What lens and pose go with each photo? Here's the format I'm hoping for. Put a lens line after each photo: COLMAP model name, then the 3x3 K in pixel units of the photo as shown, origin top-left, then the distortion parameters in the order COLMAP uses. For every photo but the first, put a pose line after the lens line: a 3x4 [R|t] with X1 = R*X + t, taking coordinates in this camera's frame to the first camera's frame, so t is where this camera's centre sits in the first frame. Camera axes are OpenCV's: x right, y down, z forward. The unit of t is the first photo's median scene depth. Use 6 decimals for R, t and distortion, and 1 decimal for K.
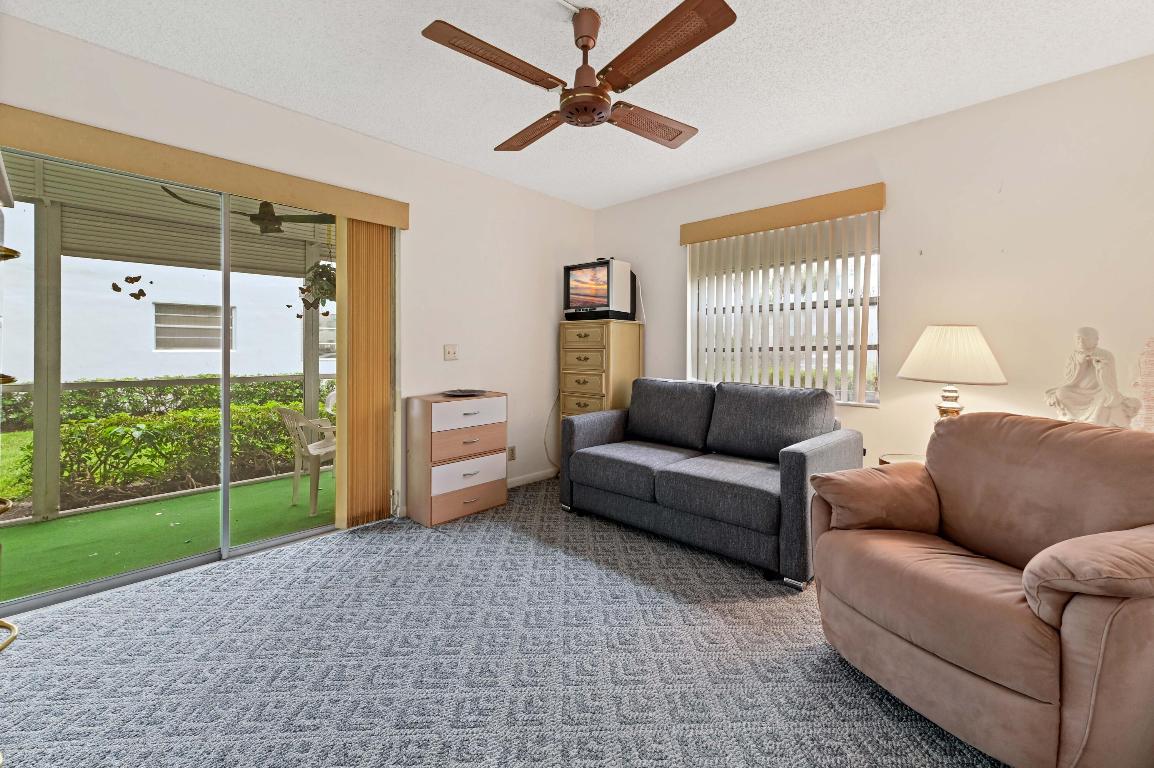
lens RADIAL K [[467.4, 0, 577.9], [0, 467.4, 351.7], [0, 0, 1]] dist [0.002107, -0.000045]
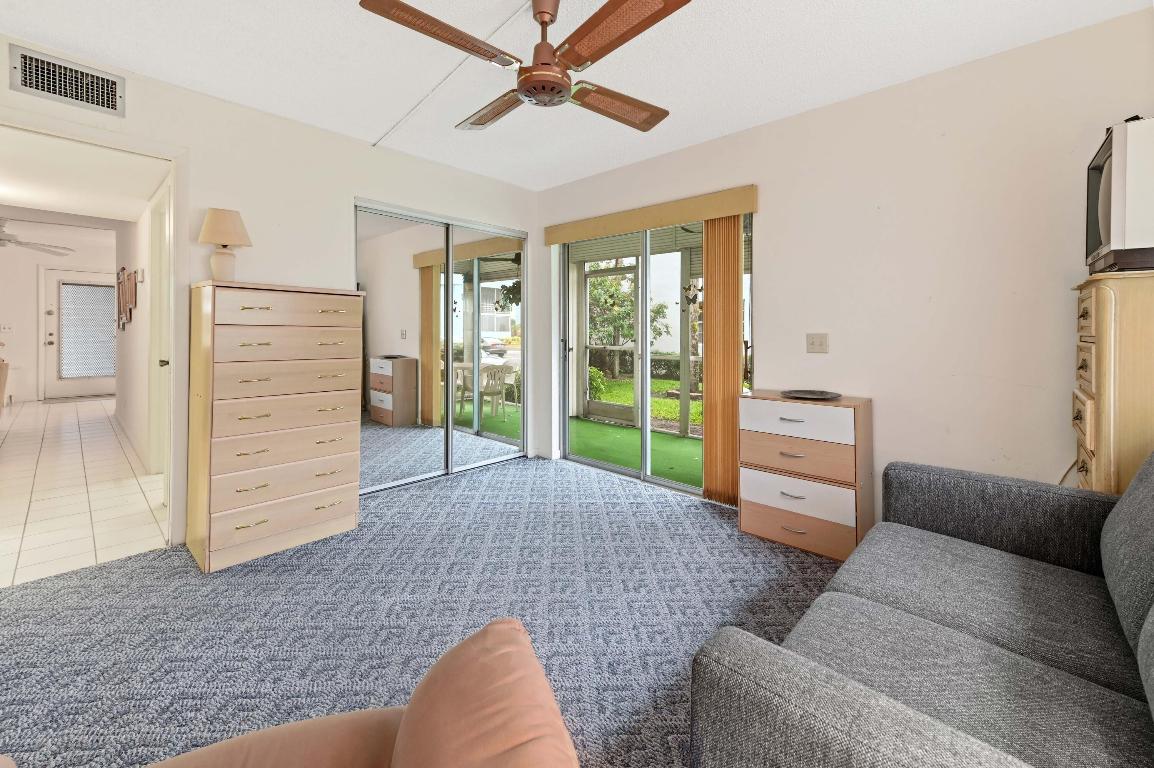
lens RADIAL K [[472.6, 0, 577.7], [0, 472.6, 332.3], [0, 0, 1]] dist [0.000846, 0.000024]
pose [[0.009342, -0.000797, -0.999956, 0.727547], [-0.011937, 0.999928, -0.000908, -0.015374], [0.999885, 0.011945, 0.009332, 0.792909]]
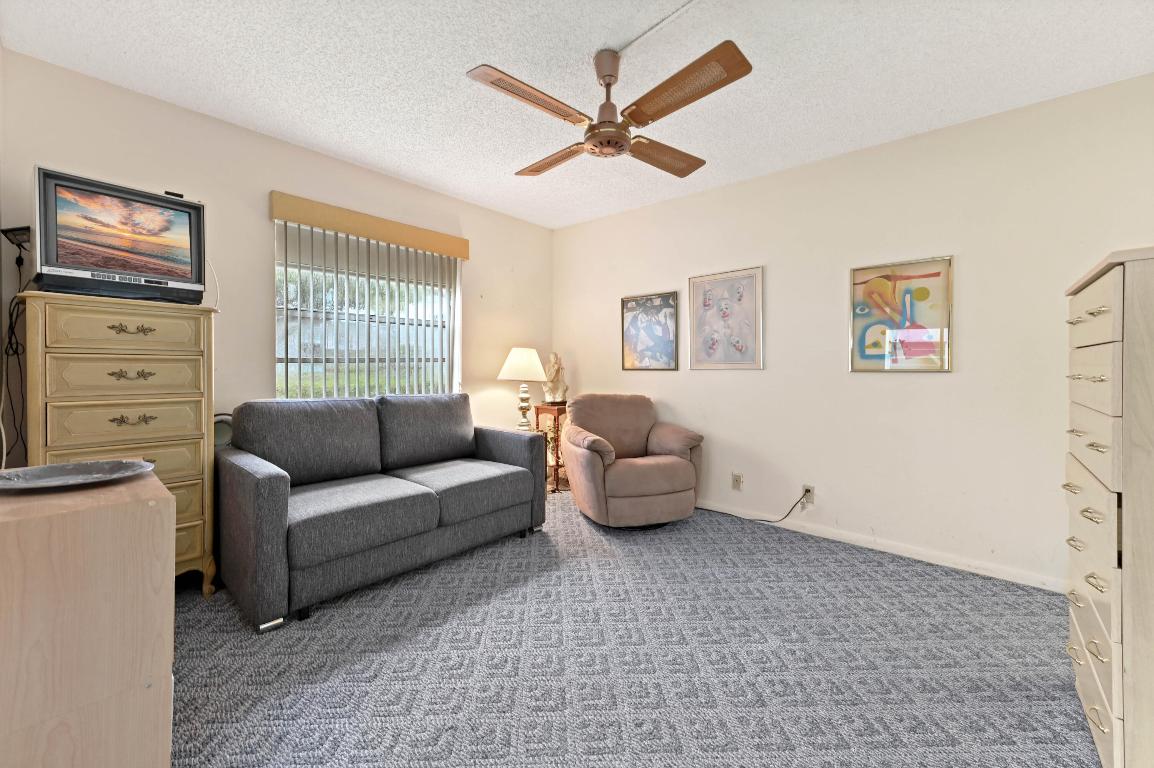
lens RADIAL K [[455.0, 0, 576.9], [0, 455.0, 365.0], [0, 0, 1]] dist [0.010054, -0.000045]
pose [[-0.030574, -0.002029, 0.999530, -0.809693], [-0.005708, 0.999982, 0.001856, 0.000723], [-0.999516, -0.005649, -0.030585, 0.826843]]
